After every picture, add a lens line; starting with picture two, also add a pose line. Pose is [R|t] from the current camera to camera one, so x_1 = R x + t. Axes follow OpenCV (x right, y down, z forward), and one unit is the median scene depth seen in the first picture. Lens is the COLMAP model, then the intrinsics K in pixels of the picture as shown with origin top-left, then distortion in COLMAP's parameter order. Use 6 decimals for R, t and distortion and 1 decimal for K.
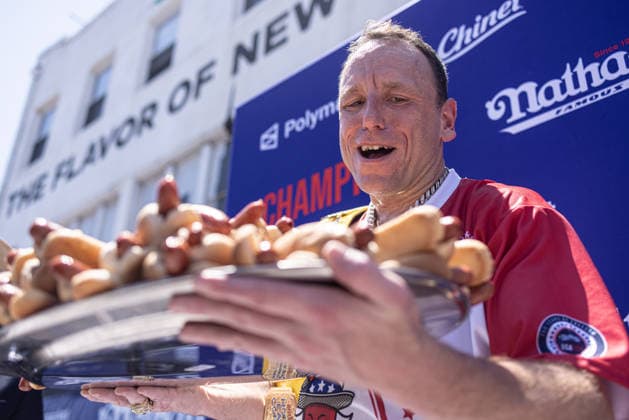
lens RADIAL K [[413.6, 0, 314.5], [0, 413.6, 210.0], [0, 0, 1]] dist [-0.007736, -0.002607]
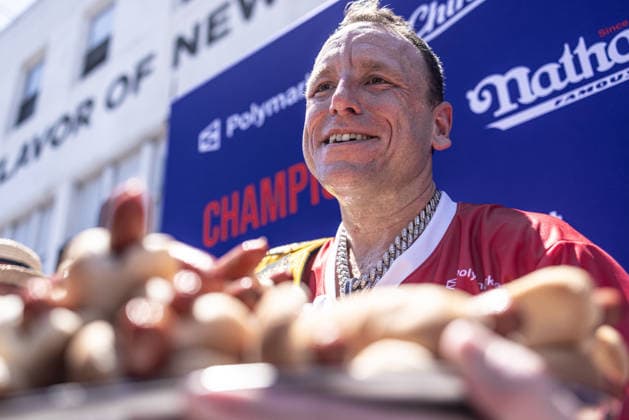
lens RADIAL K [[413.6, 0, 314.5], [0, 413.6, 210.0], [0, 0, 1]] dist [-0.007736, -0.002607]
pose [[0.992505, -0.036868, 0.116509, 0.001708], [0.035554, 0.999279, 0.013337, -0.041434], [-0.116916, -0.009094, 0.993100, 0.190469]]
